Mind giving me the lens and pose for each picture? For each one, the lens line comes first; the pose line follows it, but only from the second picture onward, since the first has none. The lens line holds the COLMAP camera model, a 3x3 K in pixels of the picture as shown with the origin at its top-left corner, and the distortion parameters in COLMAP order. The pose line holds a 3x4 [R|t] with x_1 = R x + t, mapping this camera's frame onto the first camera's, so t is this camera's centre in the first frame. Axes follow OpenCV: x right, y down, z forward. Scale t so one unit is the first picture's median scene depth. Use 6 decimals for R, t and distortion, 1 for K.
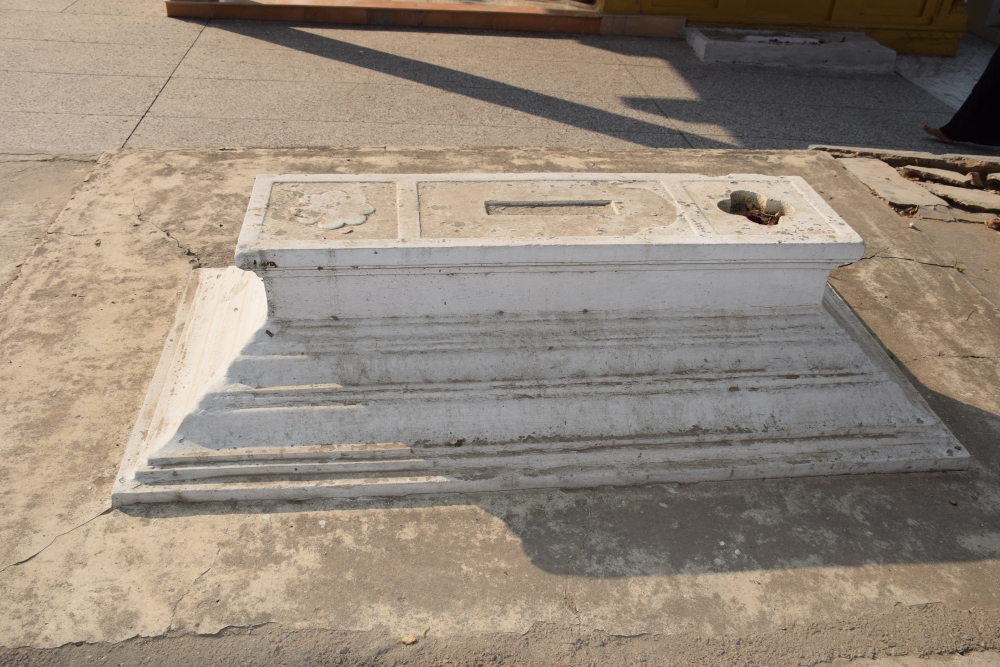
lens RADIAL K [[864.0, 0, 500.0], [0, 864.0, 333.5], [0, 0, 1]] dist [-0.126741, 0.144272]
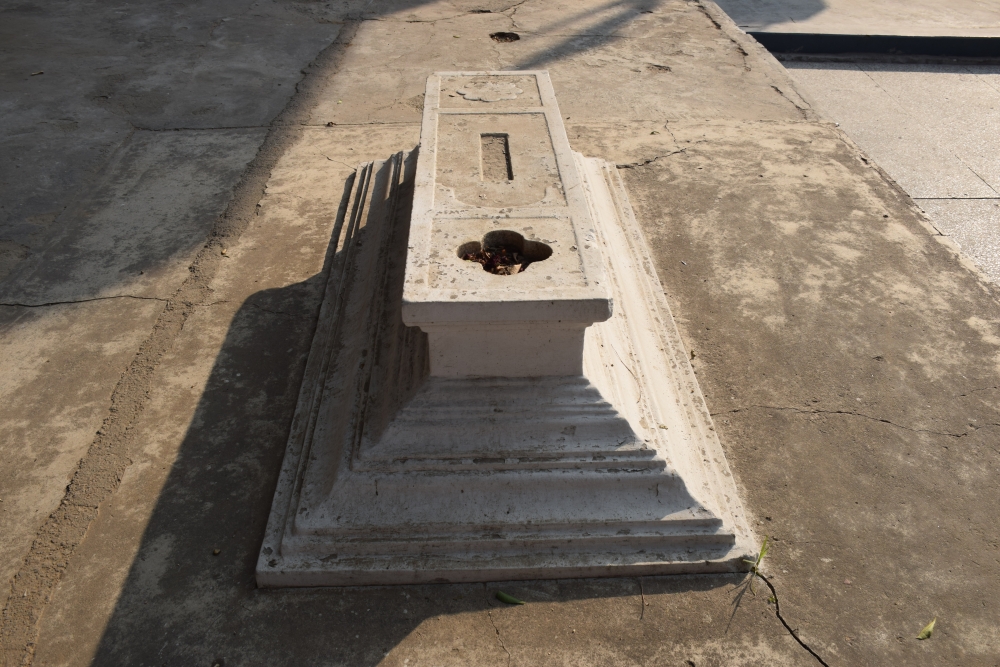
lens RADIAL K [[864.0, 0, 500.0], [0, 864.0, 333.5], [0, 0, 1]] dist [-0.126741, 0.144272]
pose [[-0.074615, 0.515012, -0.853929, 1.100390], [-0.561365, 0.686054, 0.462816, -0.499179], [0.824198, 0.513899, 0.237920, 0.880076]]
